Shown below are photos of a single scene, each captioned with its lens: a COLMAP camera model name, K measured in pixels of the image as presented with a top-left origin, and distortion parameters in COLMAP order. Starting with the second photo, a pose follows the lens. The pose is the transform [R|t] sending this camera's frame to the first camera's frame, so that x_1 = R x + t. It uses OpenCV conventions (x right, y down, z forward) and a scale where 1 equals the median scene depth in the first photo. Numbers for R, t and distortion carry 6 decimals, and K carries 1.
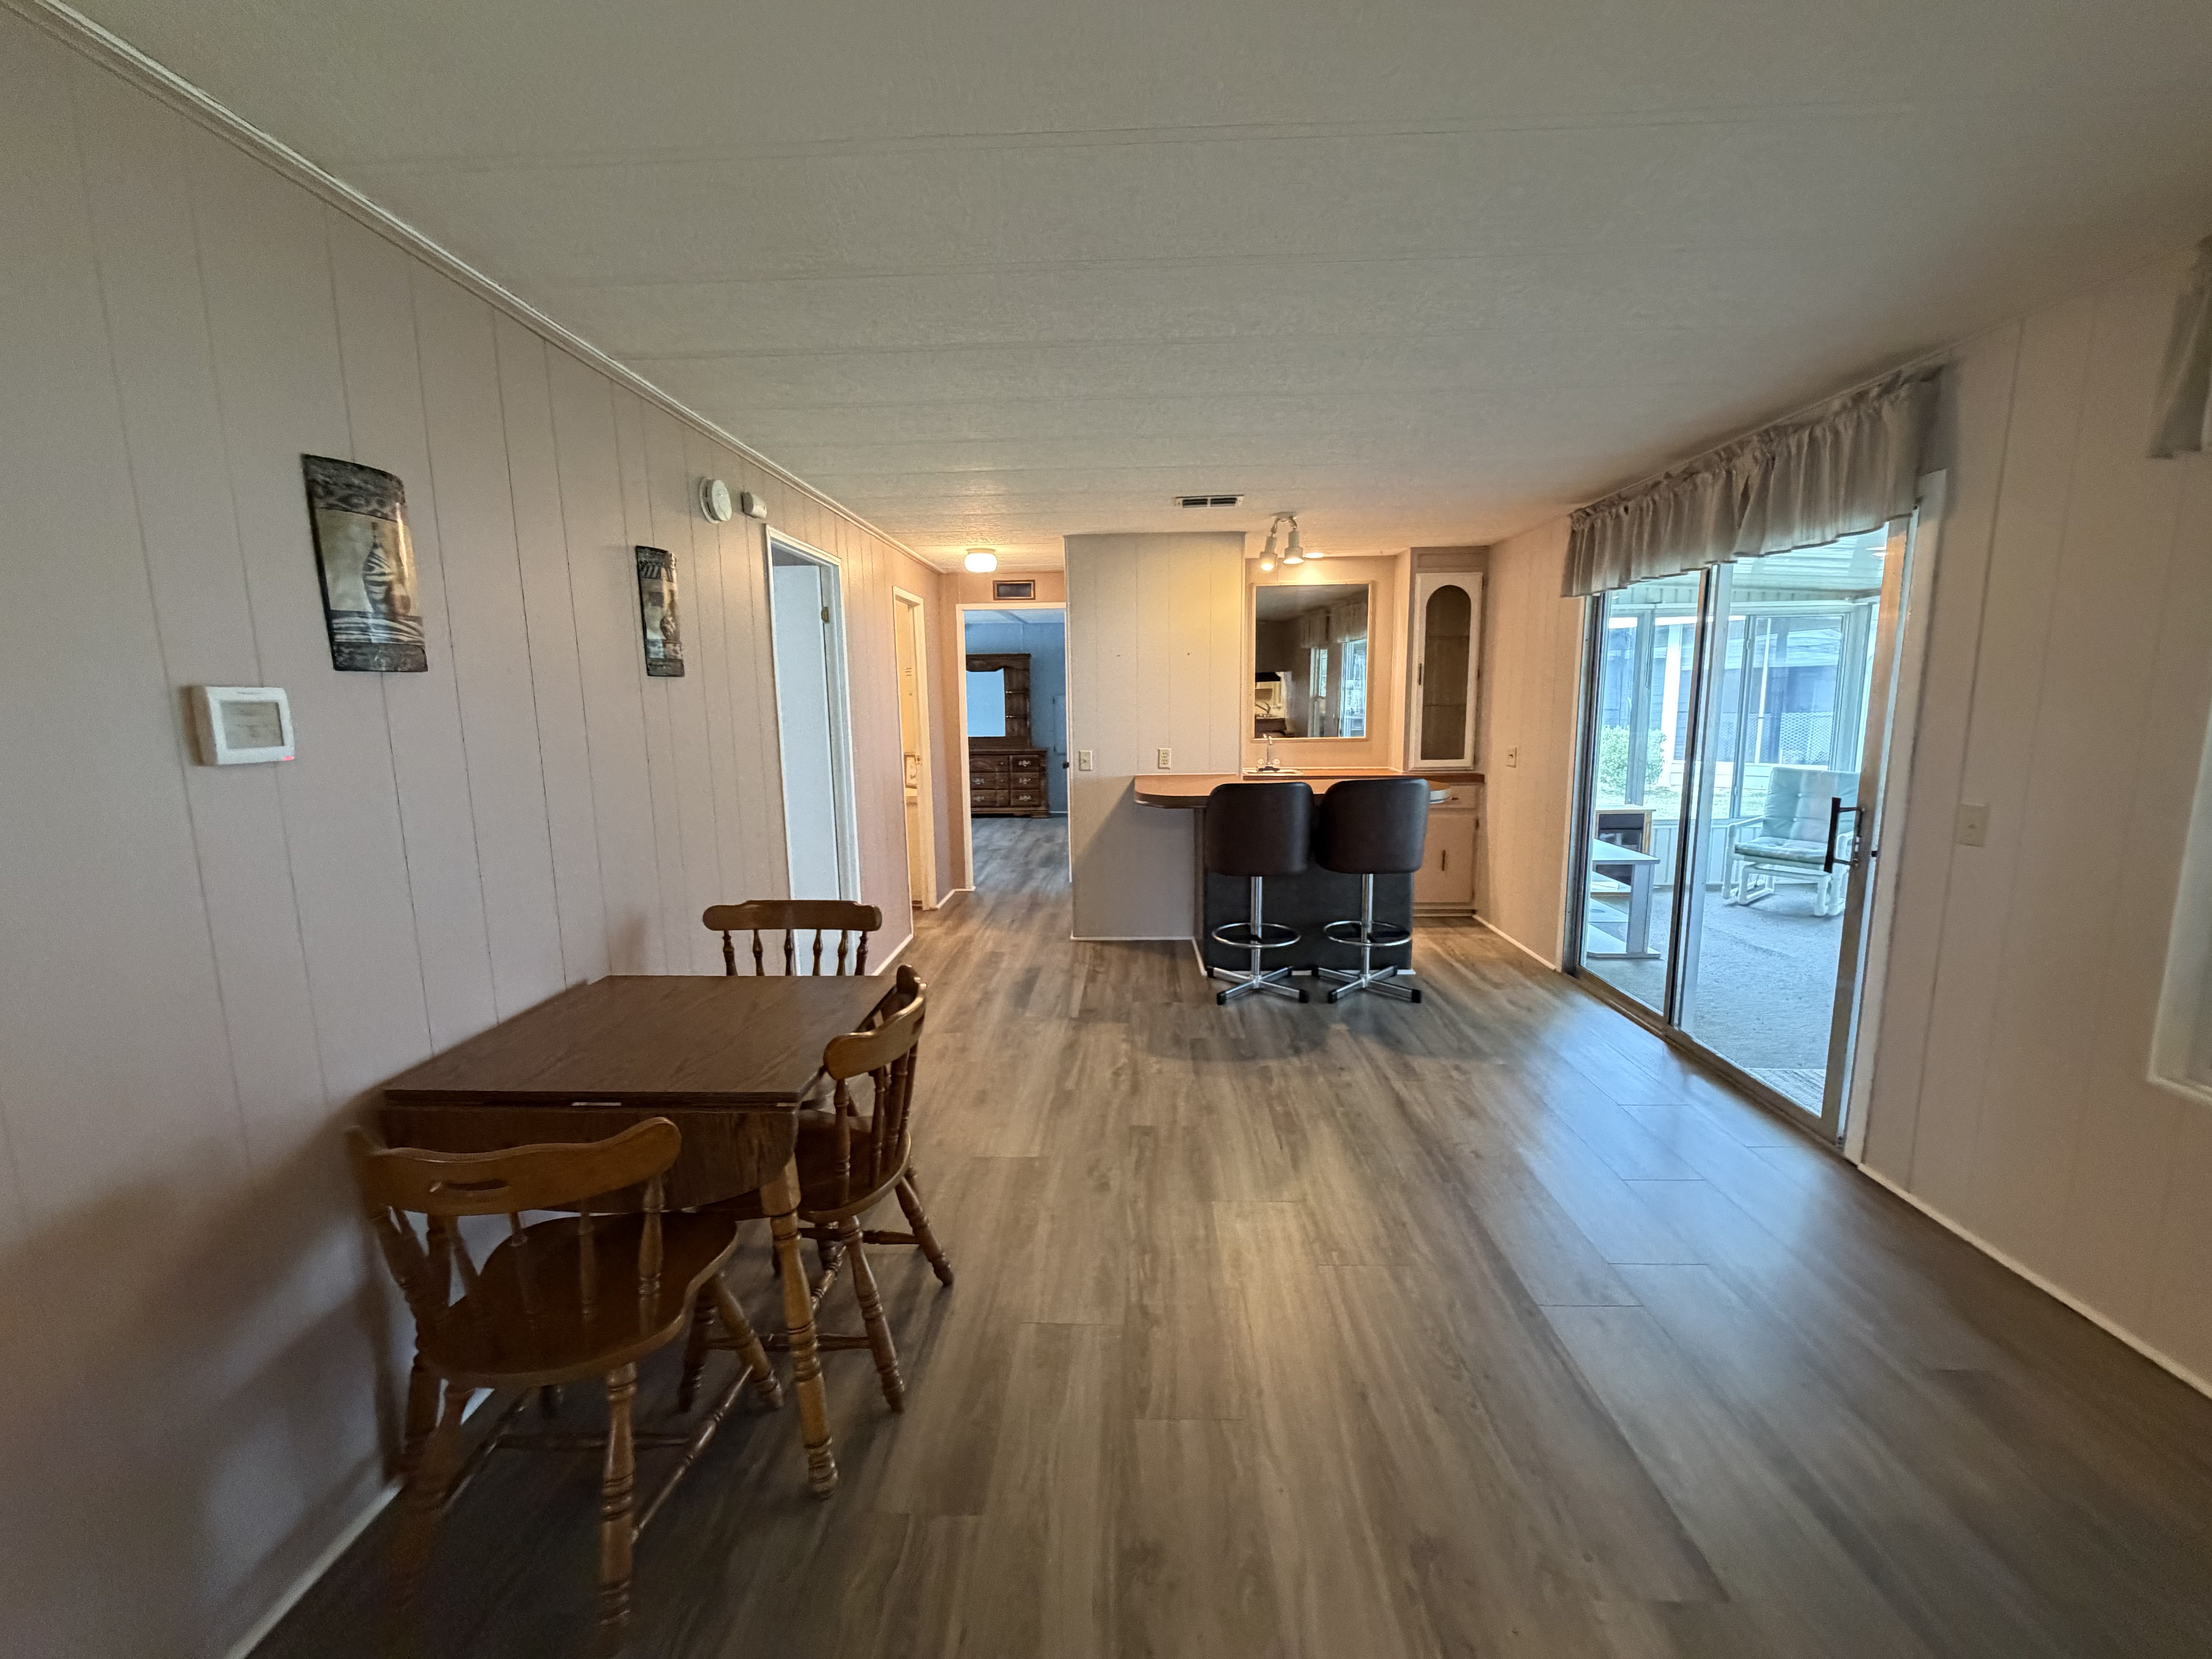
lens RADIAL K [[887.9, 0, 1095.5], [0, 887.9, 829.7], [0, 0, 1]] dist [0.000092, 0.000008]
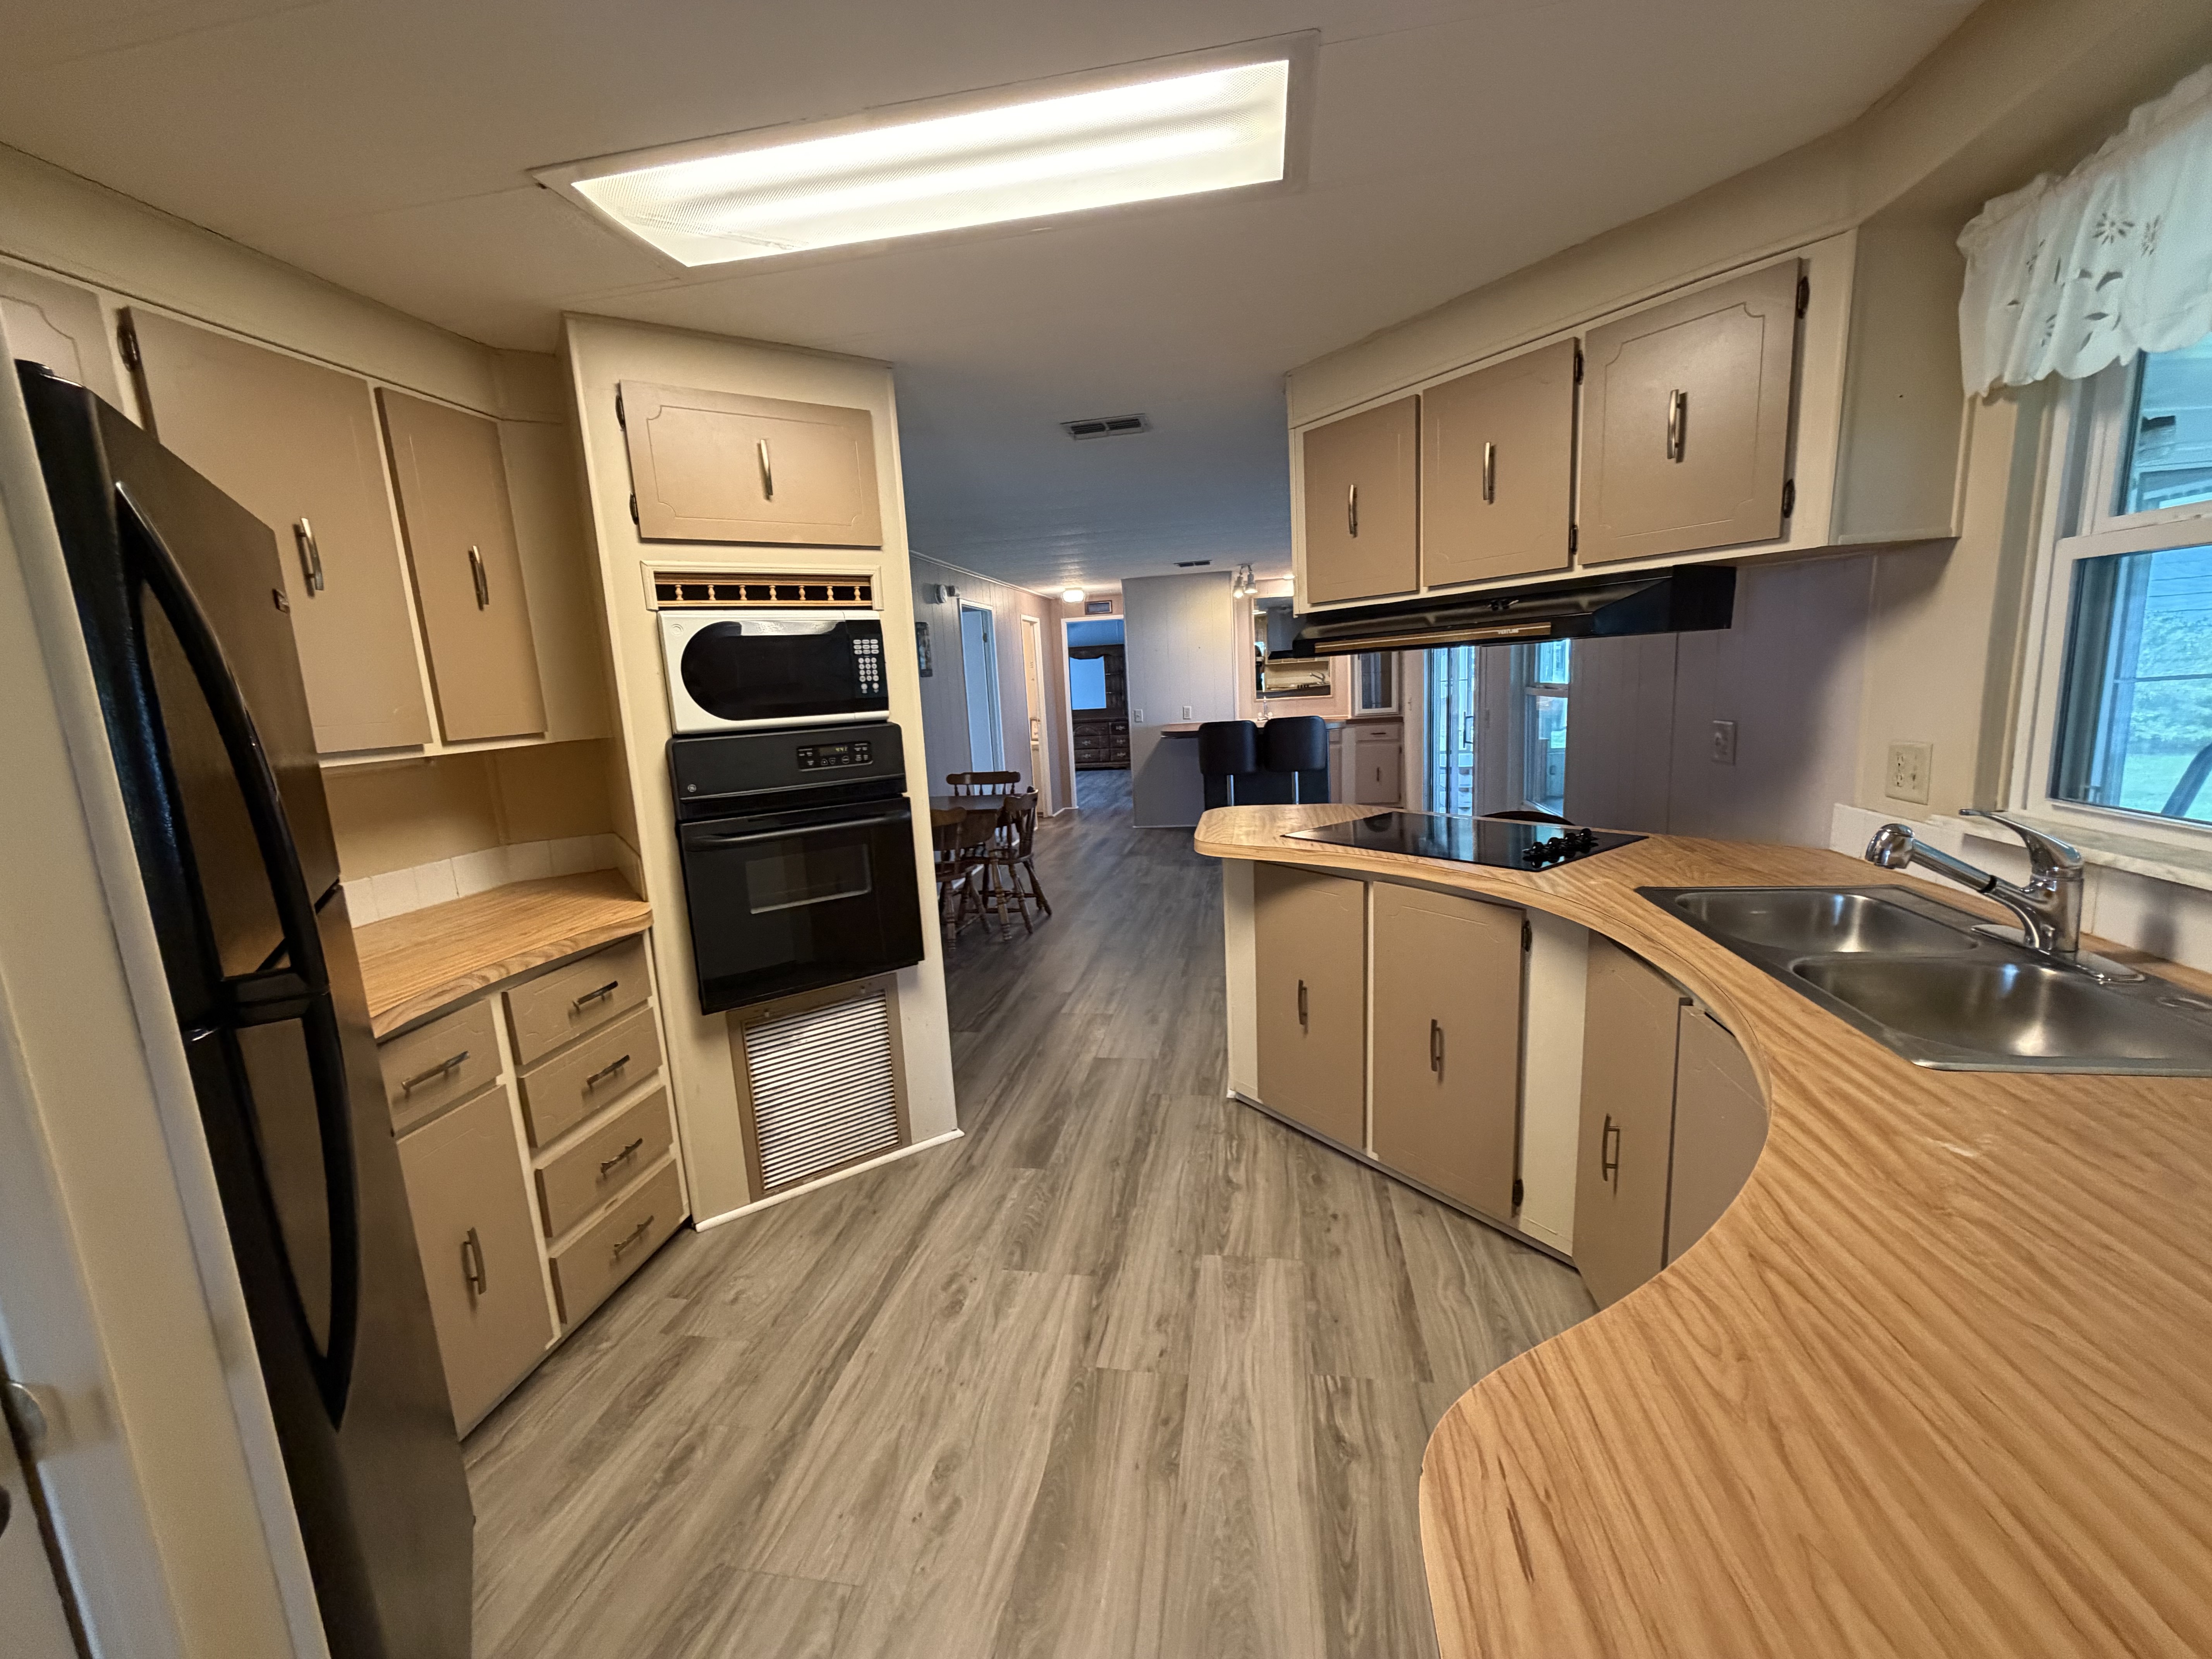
lens RADIAL K [[887.9, 0, 1113.7], [0, 887.9, 829.2], [0, 0, 1]] dist [0.000092, 0.000008]
pose [[0.992429, -0.018957, -0.121349, 0.125003], [0.021688, 0.999539, 0.021224, 0.086142], [0.120891, -0.023695, 0.992383, -0.570153]]
